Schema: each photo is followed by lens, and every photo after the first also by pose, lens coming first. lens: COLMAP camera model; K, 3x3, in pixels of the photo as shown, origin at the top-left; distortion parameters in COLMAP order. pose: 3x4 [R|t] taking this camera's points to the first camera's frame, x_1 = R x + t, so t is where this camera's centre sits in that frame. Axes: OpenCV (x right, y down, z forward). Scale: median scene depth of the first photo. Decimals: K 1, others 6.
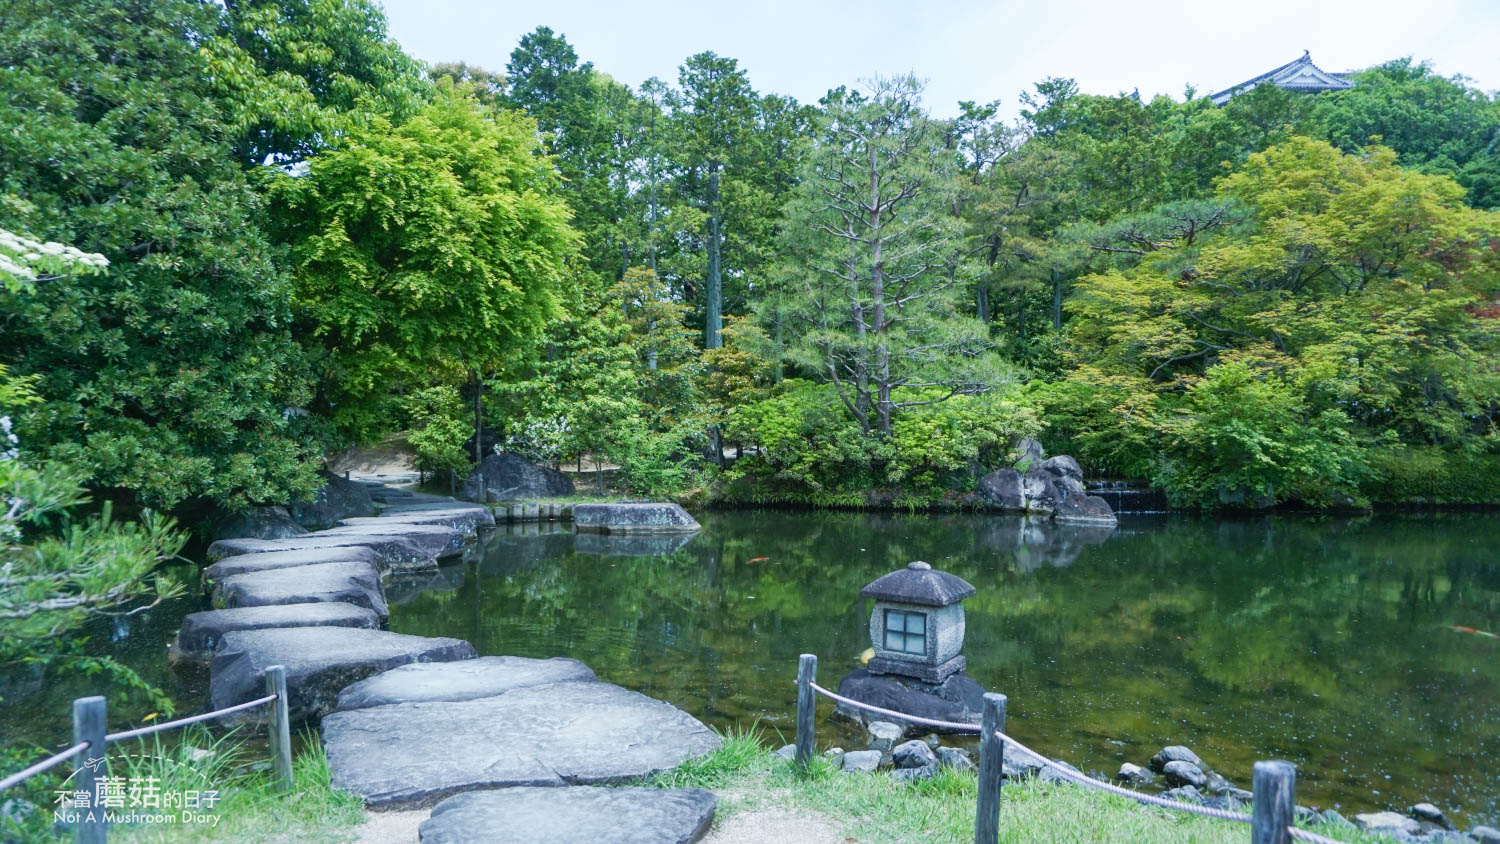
lens RADIAL K [[1024.8, 0, 747.7], [0, 1024.8, 422.4], [0, 0, 1]] dist [-0.029980, 0.018631]
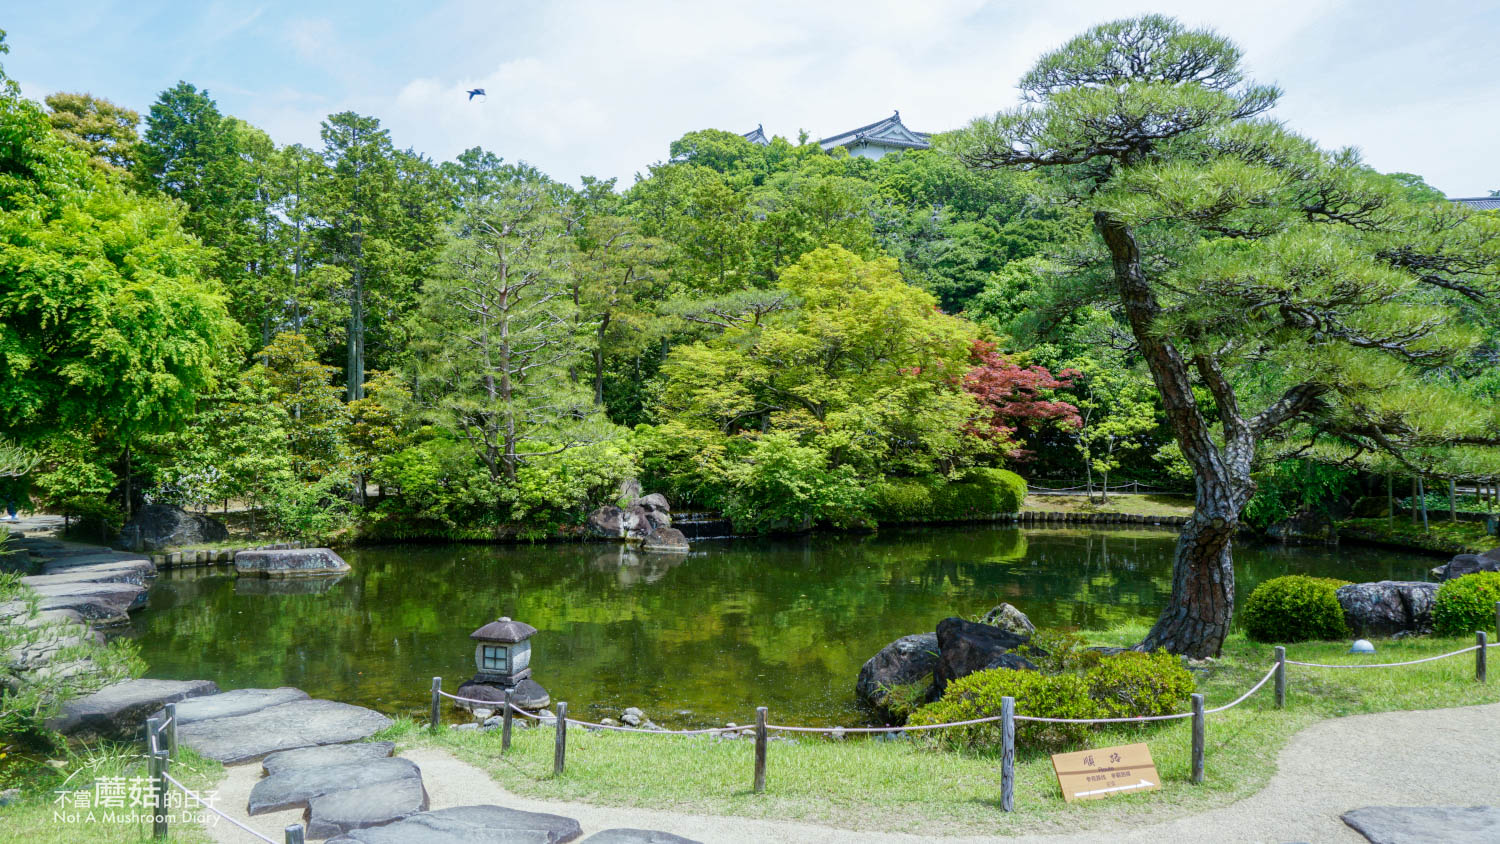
lens RADIAL K [[1024.8, 0, 748.7], [0, 1024.8, 427.1], [0, 0, 1]] dist [-0.029980, 0.018631]
pose [[0.940963, 0.003110, 0.338494, -0.009578], [-0.005208, 0.999972, 0.005290, -0.057369], [-0.338469, -0.006741, 0.940954, -0.225961]]
